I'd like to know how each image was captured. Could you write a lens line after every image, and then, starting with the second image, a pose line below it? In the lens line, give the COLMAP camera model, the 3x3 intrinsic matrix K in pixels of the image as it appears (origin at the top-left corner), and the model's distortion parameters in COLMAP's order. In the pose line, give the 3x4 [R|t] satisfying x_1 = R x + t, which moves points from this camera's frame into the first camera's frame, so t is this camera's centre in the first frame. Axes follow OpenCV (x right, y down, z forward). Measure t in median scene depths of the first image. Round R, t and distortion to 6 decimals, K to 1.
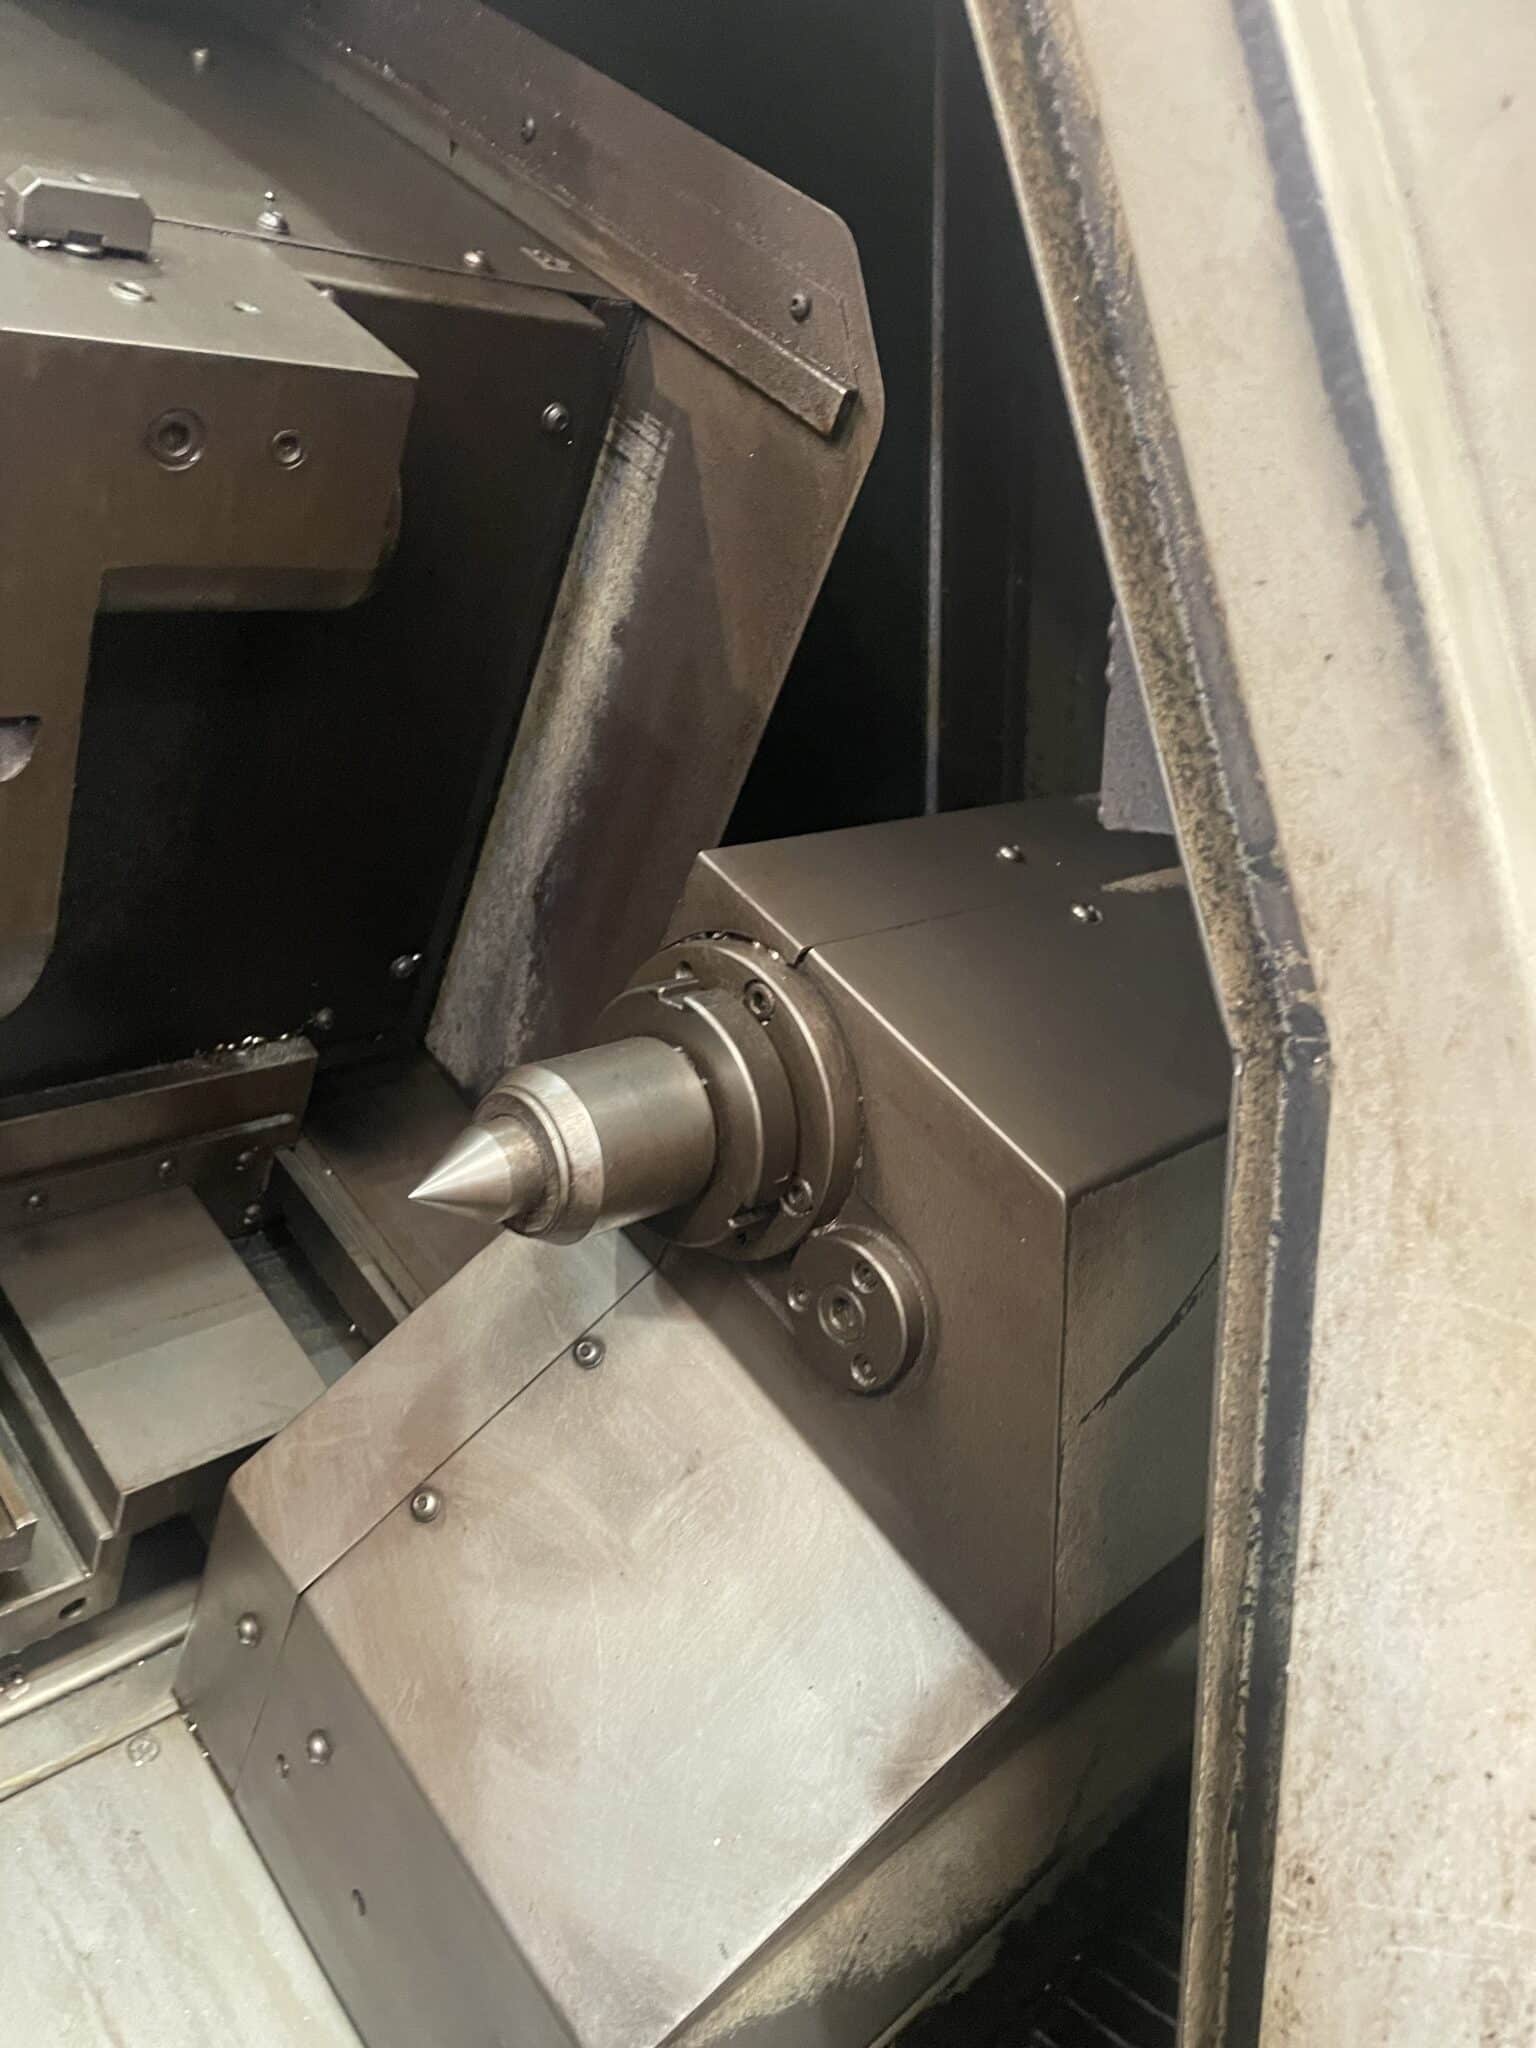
lens RADIAL K [[1545.3, 0, 778.8], [0, 1545.3, 1012.4], [0, 0, 1]] dist [0.044458, -0.076001]
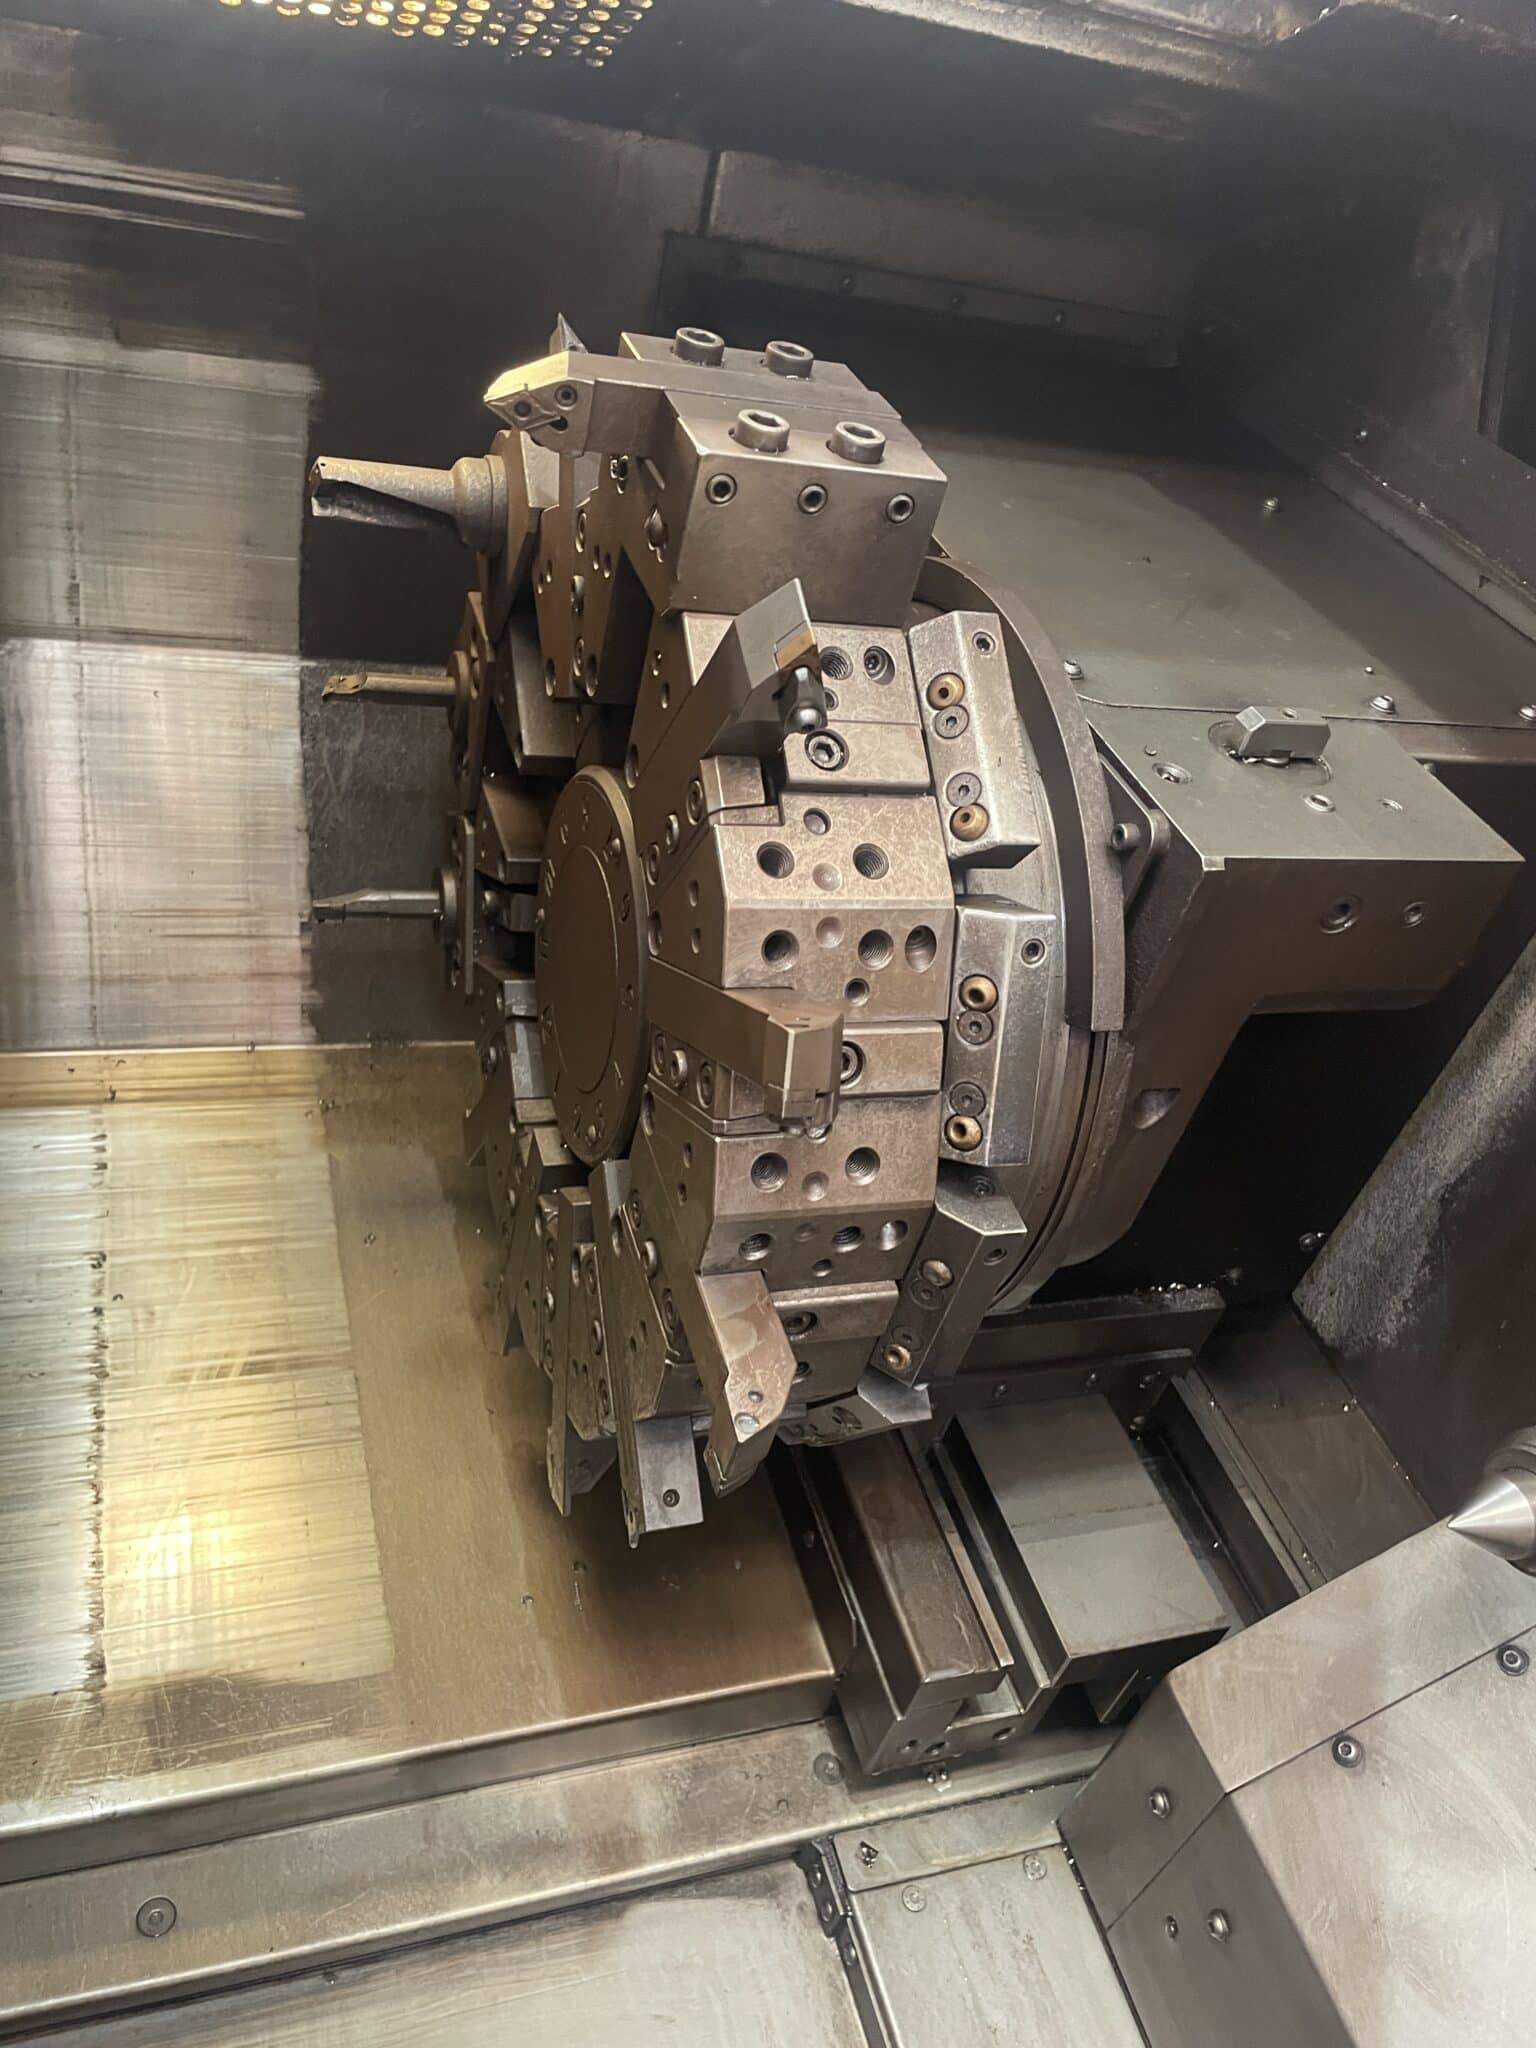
lens RADIAL K [[1545.3, 0, 767.7], [0, 1545.3, 1007.1], [0, 0, 1]] dist [0.044458, -0.076001]
pose [[0.902632, 0.120067, -0.413327, -0.185880], [-0.154483, 0.986692, -0.050742, -0.099969], [0.401734, 0.109653, 0.909168, -0.275881]]
